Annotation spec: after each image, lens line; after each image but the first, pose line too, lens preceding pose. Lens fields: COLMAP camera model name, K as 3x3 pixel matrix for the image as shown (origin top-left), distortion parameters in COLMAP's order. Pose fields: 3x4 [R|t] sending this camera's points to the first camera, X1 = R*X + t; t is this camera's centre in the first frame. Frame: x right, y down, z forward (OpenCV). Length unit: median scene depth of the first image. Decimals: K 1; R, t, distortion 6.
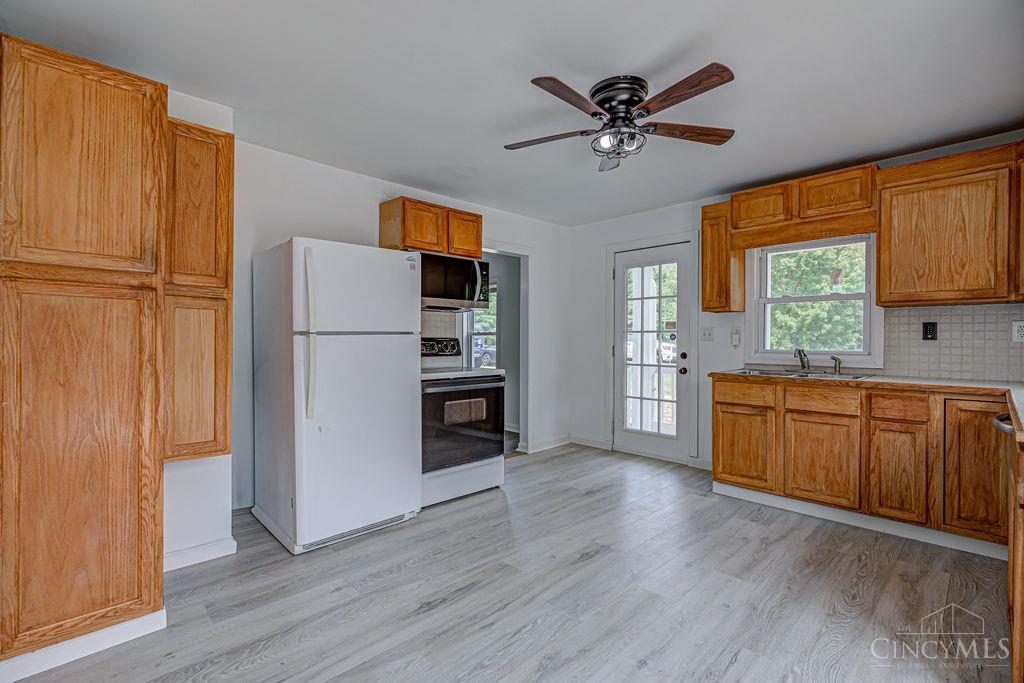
lens RADIAL K [[469.0, 0, 512.0], [0, 469.0, 341.5], [0, 0, 1]] dist [-0.001839, 0.000196]
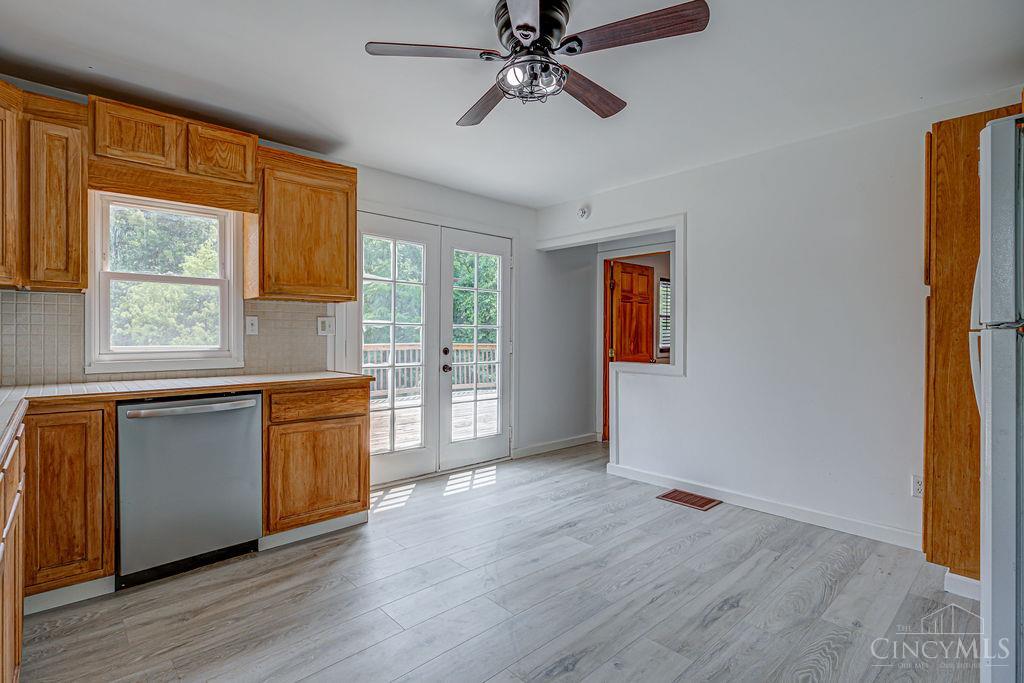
lens RADIAL K [[499.2, 0, 486.1], [0, 499.2, 337.0], [0, 0, 1]] dist [-0.002582, -0.000205]
pose [[-0.998915, -0.005531, 0.046244, 0.200897], [-0.004804, 0.999863, 0.015814, -0.012405], [-0.046325, 0.015575, -0.998805, 1.405873]]
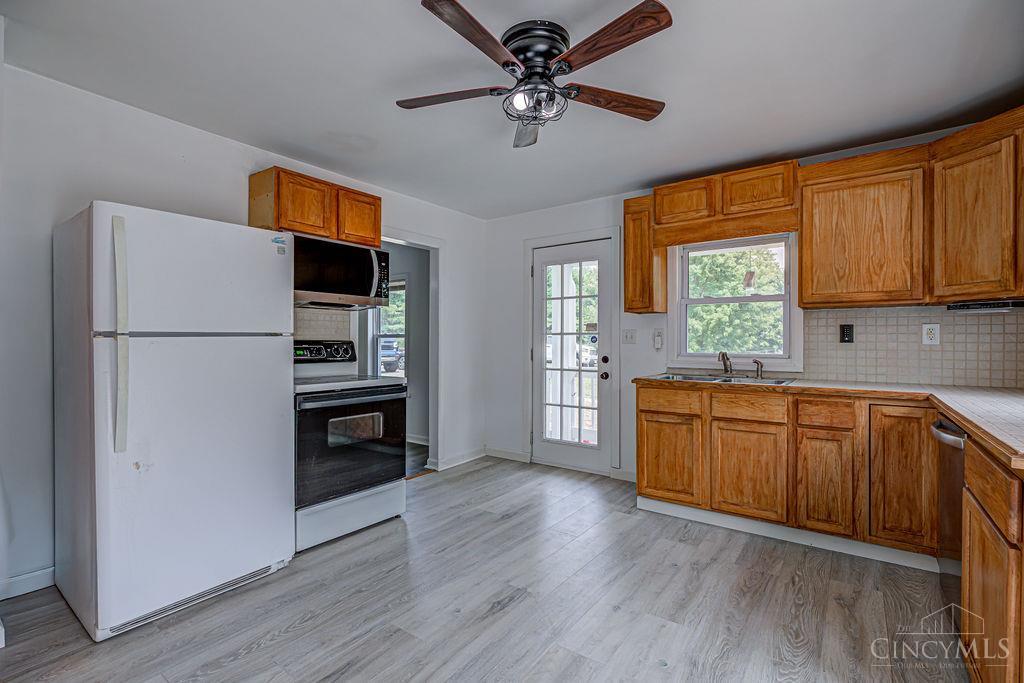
lens RADIAL K [[471.1, 0, 512.6], [0, 471.1, 340.3], [0, 0, 1]] dist [-0.002346, -0.000536]
pose [[0.985779, -0.000176, 0.168044, 0.037050], [0.001512, 0.999968, -0.007822, -0.001492], [-0.168038, 0.007965, 0.985748, 0.147219]]
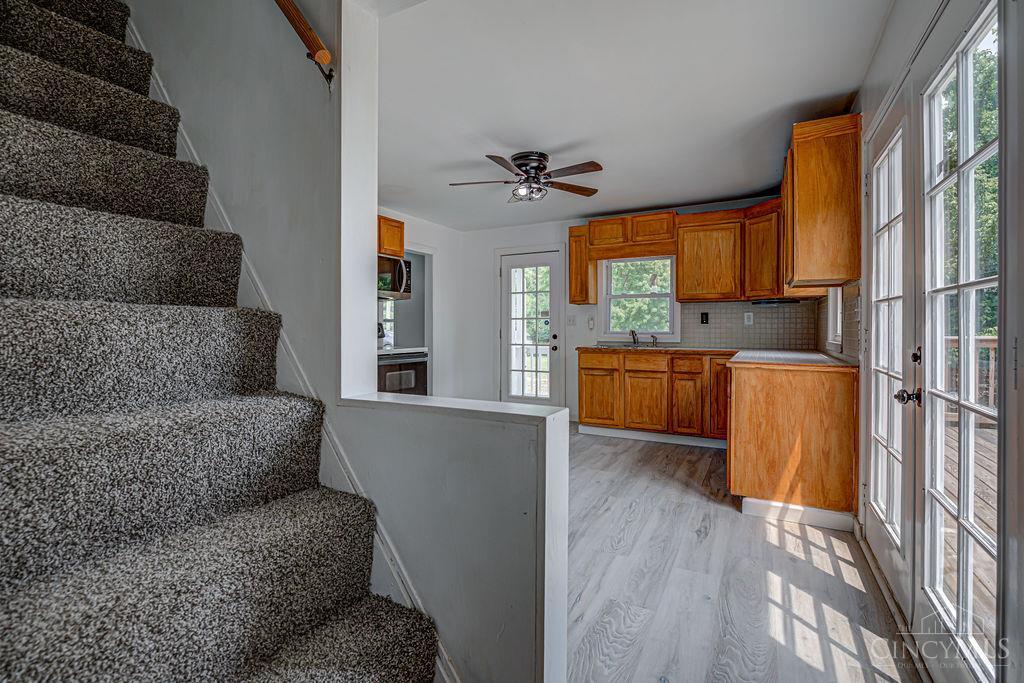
lens RADIAL K [[475.4, 0, 506.8], [0, 475.4, 326.4], [0, 0, 1]] dist [0.001270, 0.000082]
pose [[0.953781, 0.000130, 0.300504, -0.236715], [0.003022, 0.999945, -0.010022, 0.019966], [-0.300488, 0.010466, 0.953728, -0.340939]]
